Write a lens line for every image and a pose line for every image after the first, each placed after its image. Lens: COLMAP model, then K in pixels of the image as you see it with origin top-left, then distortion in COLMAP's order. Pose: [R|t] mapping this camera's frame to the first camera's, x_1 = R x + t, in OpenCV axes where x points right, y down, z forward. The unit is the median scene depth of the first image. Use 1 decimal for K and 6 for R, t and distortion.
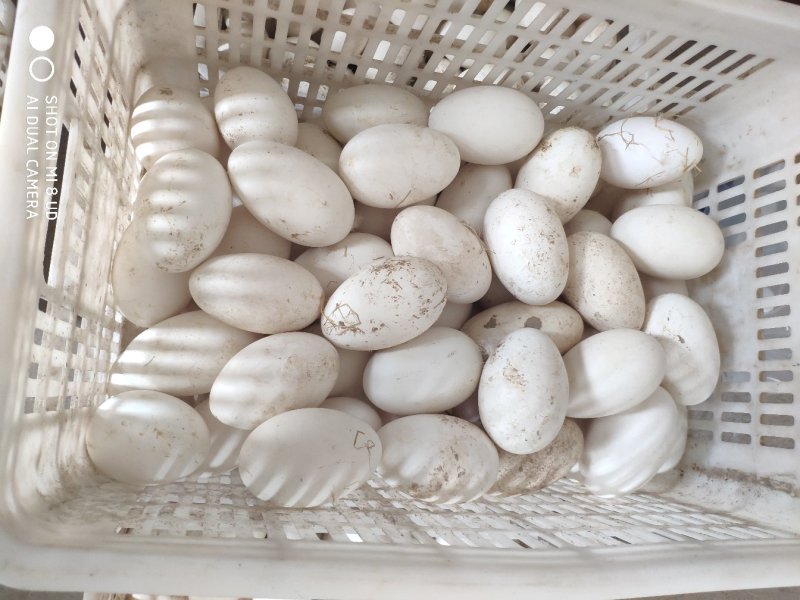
lens RADIAL K [[623.8, 0, 402.5], [0, 623.8, 302.5], [0, 0, 1]] dist [0.099155, -0.280787]
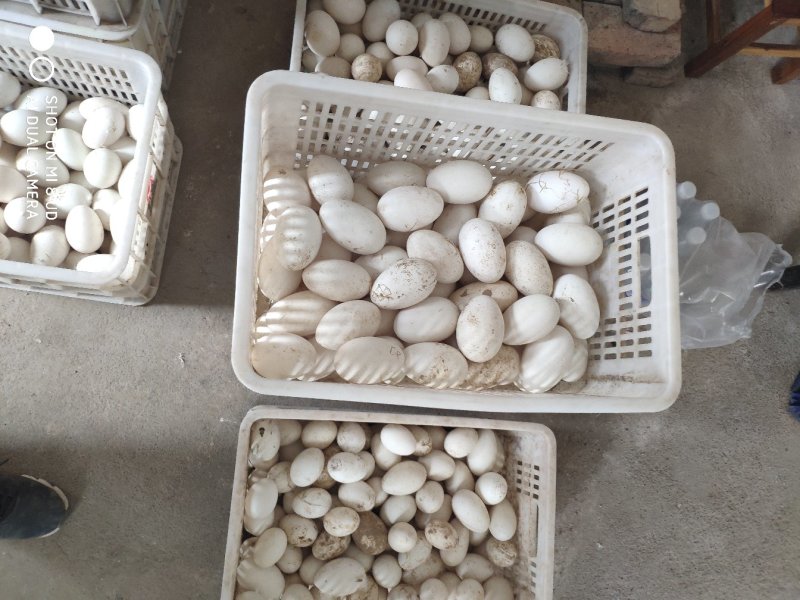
lens RADIAL K [[623.8, 0, 402.5], [0, 623.8, 302.5], [0, 0, 1]] dist [0.099155, -0.280787]
pose [[0.998420, -0.029581, -0.047771, 0.050819], [0.029696, 0.999558, 0.001712, 0.050367], [0.047699, -0.003128, 0.998857, -0.806933]]
